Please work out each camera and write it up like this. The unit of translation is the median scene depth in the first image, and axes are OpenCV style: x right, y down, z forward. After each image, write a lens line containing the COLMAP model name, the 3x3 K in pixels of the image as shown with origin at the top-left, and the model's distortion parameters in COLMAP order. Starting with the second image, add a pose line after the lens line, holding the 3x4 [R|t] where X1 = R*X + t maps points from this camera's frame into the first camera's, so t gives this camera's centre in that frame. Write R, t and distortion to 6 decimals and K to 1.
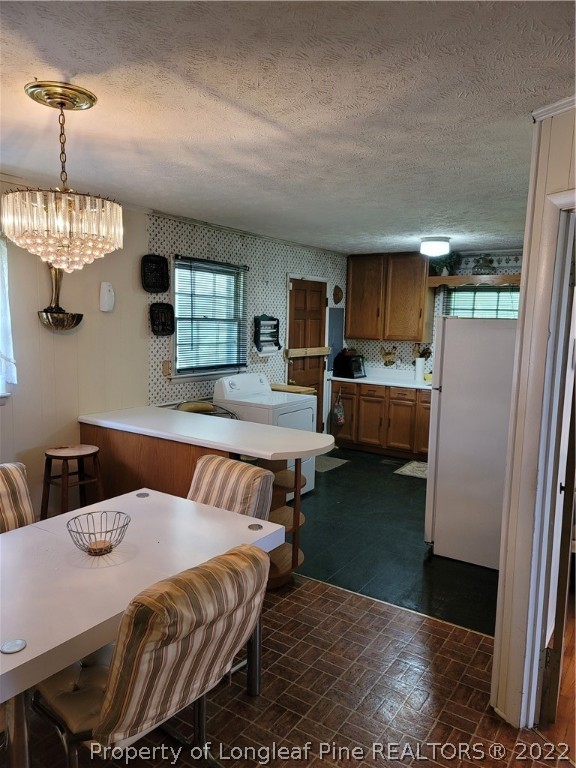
lens RADIAL K [[550.7, 0, 285.5], [0, 550.7, 383.1], [0, 0, 1]] dist [0.046412, 0.000178]
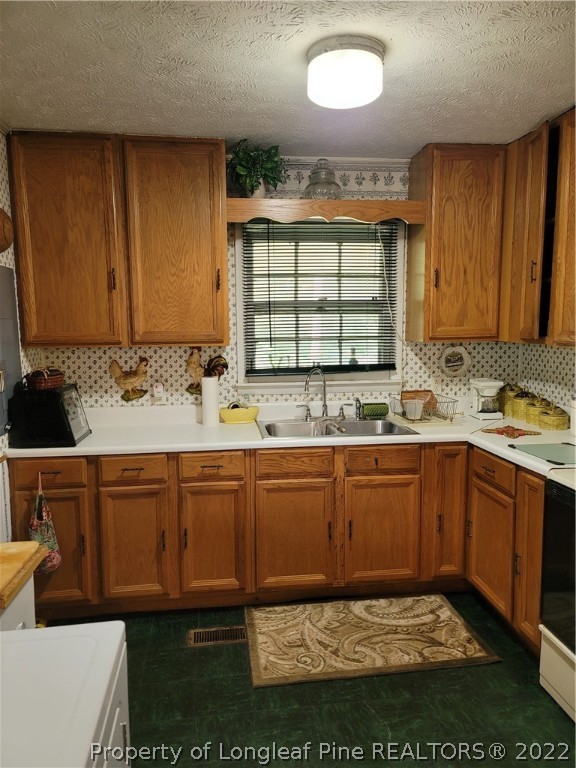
lens RADIAL K [[550.7, 0, 285.5], [0, 550.7, 383.1], [0, 0, 1]] dist [0.046412, 0.000178]
pose [[0.756856, -0.102860, 0.645437, -0.012498], [0.110911, 0.993428, 0.028260, -0.046403], [-0.644102, 0.050197, 0.763290, 0.593205]]
